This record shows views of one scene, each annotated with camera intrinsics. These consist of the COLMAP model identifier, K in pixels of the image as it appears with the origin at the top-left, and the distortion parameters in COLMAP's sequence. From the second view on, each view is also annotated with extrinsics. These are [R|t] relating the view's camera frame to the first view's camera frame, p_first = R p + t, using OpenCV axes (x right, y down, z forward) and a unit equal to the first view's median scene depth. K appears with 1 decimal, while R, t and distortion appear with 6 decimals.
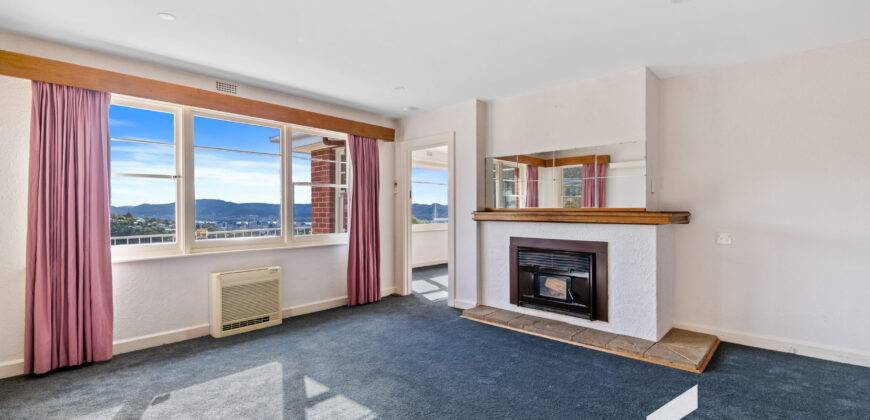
lens RADIAL K [[399.9, 0, 435.4], [0, 399.9, 209.8], [0, 0, 1]] dist [0.002406, -0.001072]
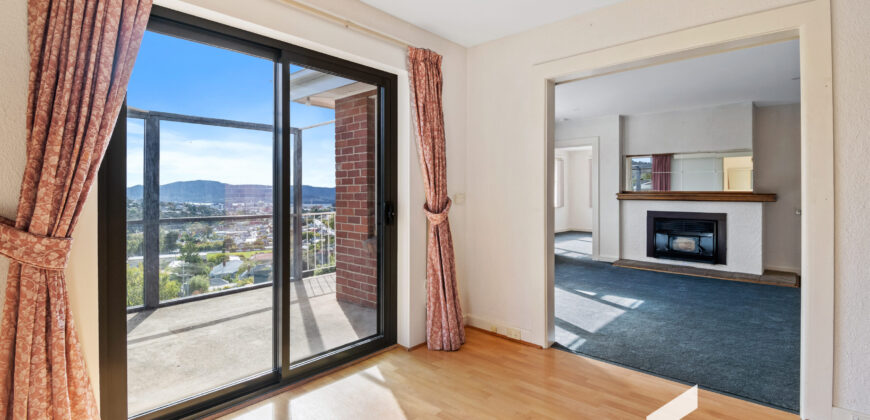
lens RADIAL K [[399.9, 0, 440.6], [0, 399.9, 195.4], [0, 0, 1]] dist [0.002406, -0.001072]
pose [[0.999848, 0.002047, 0.017335, -0.594442], [-0.002193, 0.999963, 0.008371, 0.001390], [-0.017317, -0.008408, 0.999815, -0.446269]]
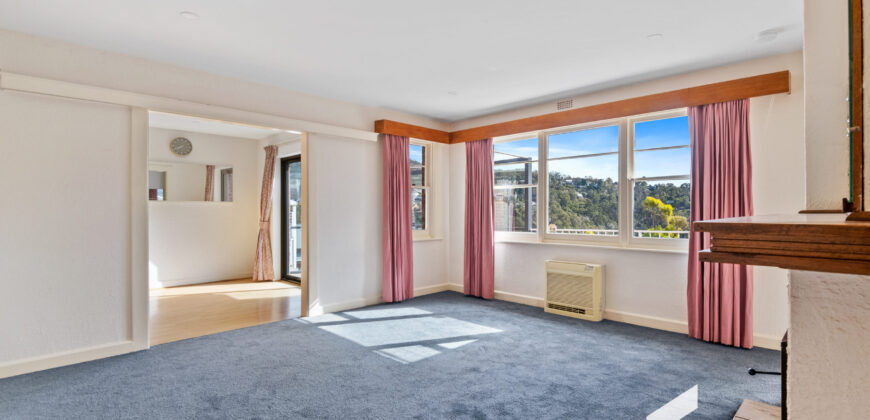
lens RADIAL K [[422.6, 0, 431.9], [0, 422.6, 208.6], [0, 0, 1]] dist [0.004214, 0.000146]
pose [[-0.063697, 0.007898, -0.997938, 0.654366], [0.006311, 0.999952, 0.007511, -0.011064], [0.997949, -0.005820, -0.063744, 0.607095]]
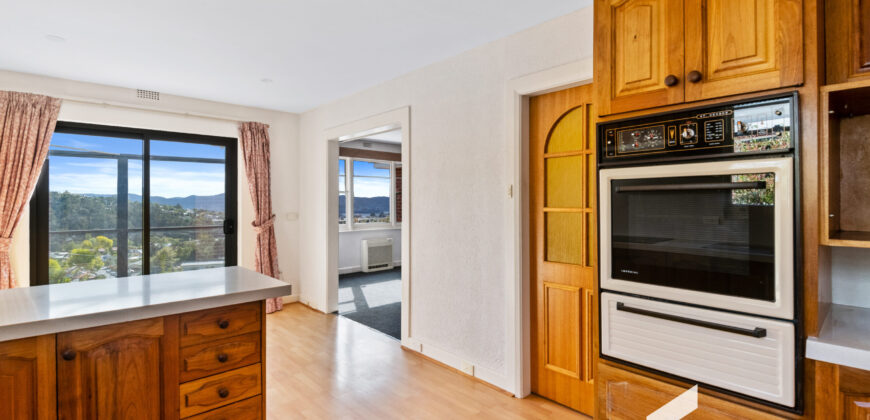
lens RADIAL K [[399.9, 0, 434.5], [0, 399.9, 206.1], [0, 0, 1]] dist [0.002406, -0.001072]
pose [[0.996409, 0.001415, -0.084660, -0.028928], [-0.000439, 0.999933, 0.011547, -0.029179], [0.084671, -0.011468, 0.996343, -0.795940]]
